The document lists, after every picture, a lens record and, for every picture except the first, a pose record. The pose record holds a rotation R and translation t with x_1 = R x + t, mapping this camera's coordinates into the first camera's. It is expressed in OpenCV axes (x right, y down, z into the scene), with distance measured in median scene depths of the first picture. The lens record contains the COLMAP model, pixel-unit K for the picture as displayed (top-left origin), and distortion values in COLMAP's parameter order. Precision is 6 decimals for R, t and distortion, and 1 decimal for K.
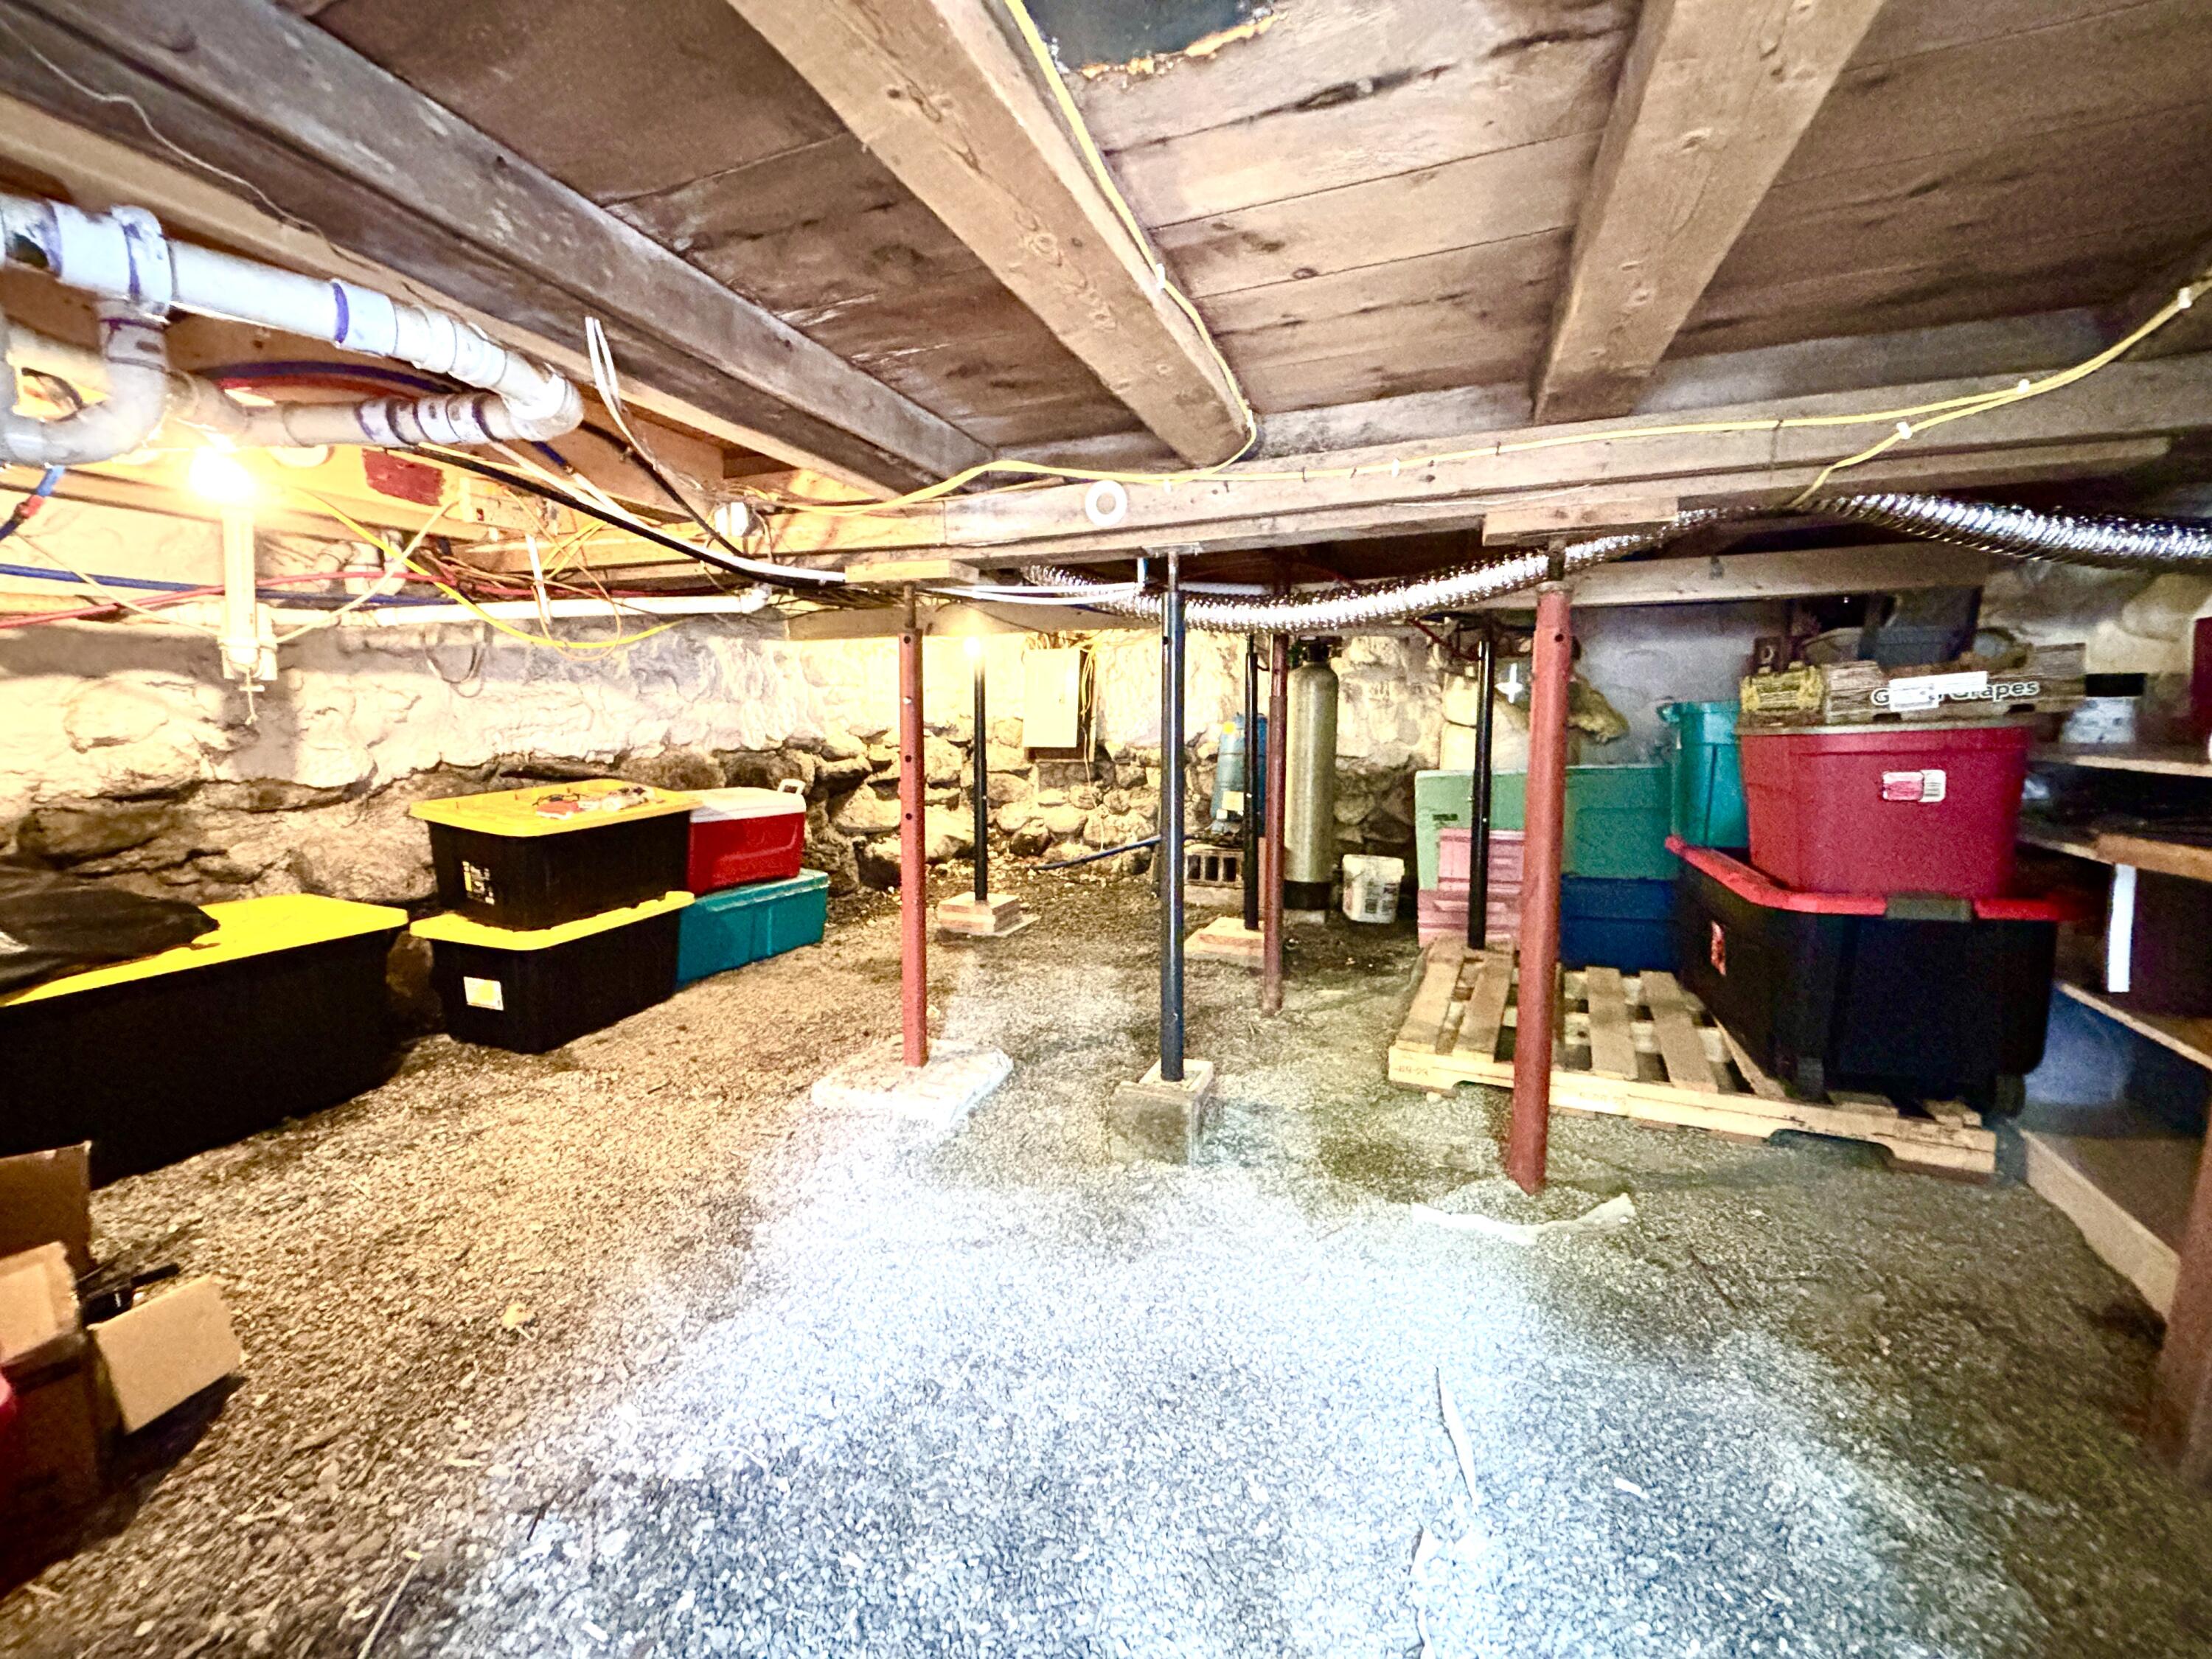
lens RADIAL K [[875.3, 0, 1100.1], [0, 875.3, 830.4], [0, 0, 1]] dist [-0.008230, 0.000570]
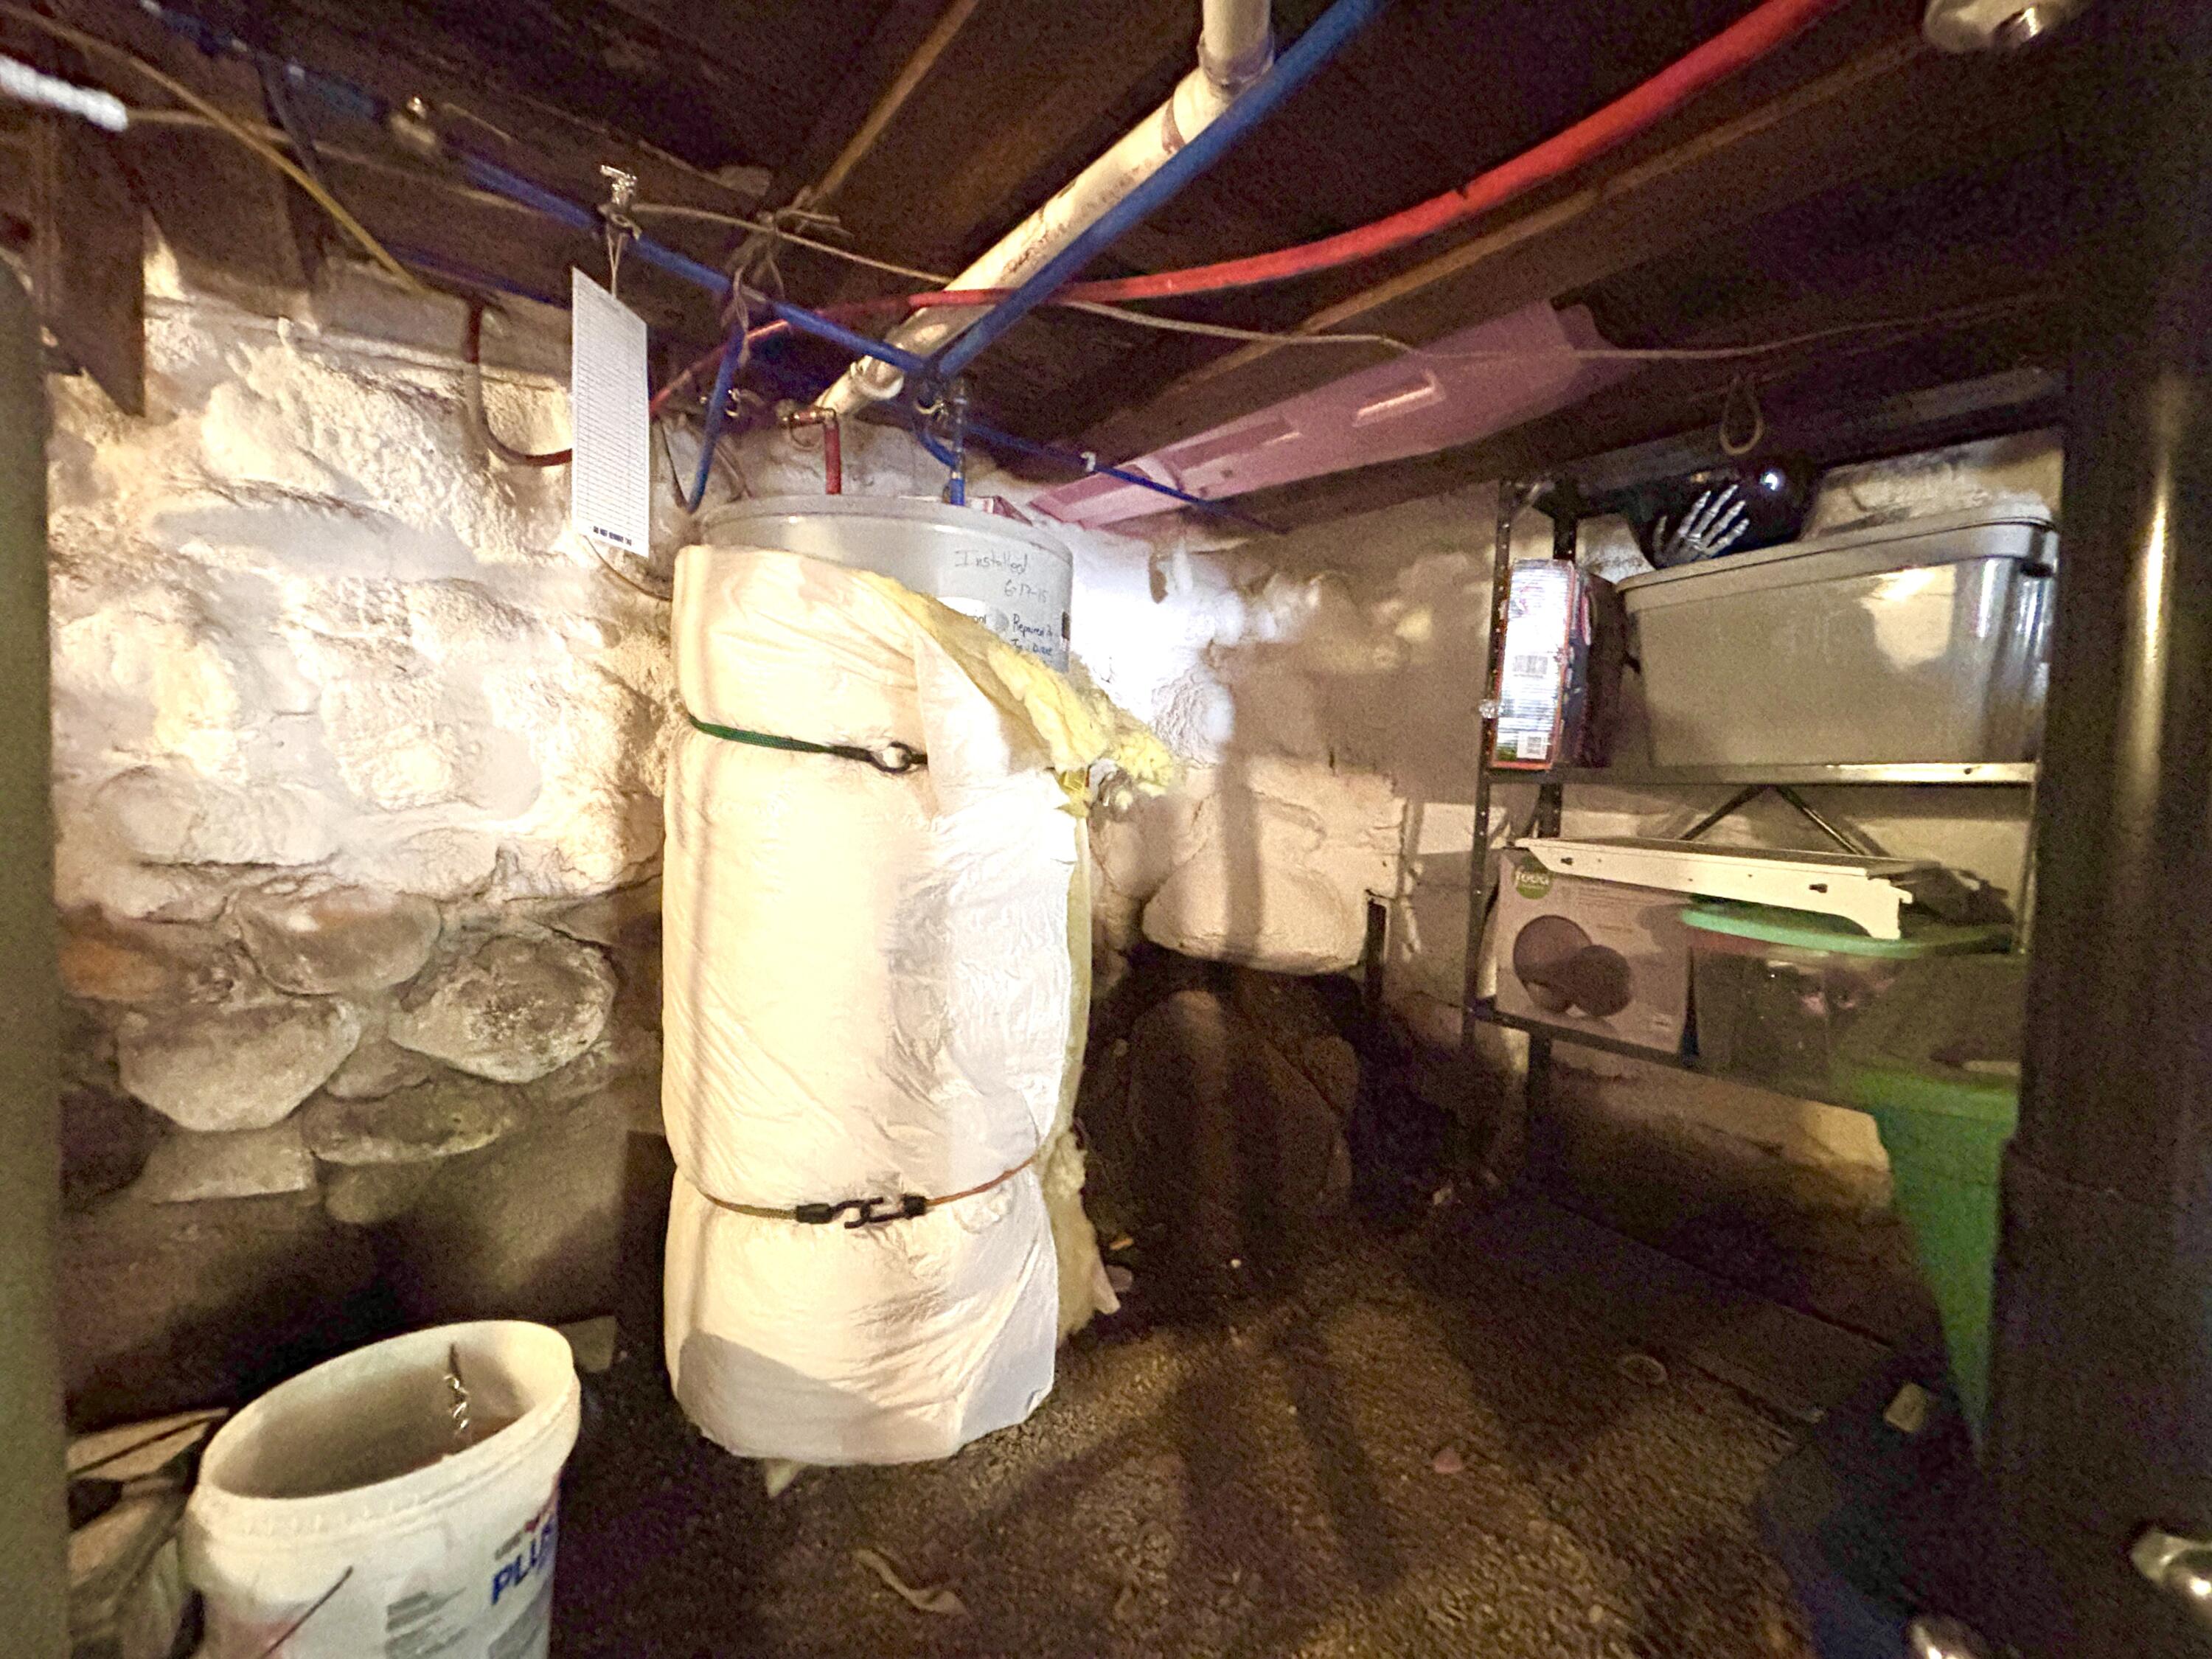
lens RADIAL K [[875.3, 0, 1105.2], [0, 875.3, 824.9], [0, 0, 1]] dist [-0.008230, 0.000570]
pose [[0.506338, -0.036406, 0.861566, 0.200598], [0.075825, 0.997118, -0.002428, -0.077823], [-0.858995, 0.066558, 0.507640, 0.665025]]
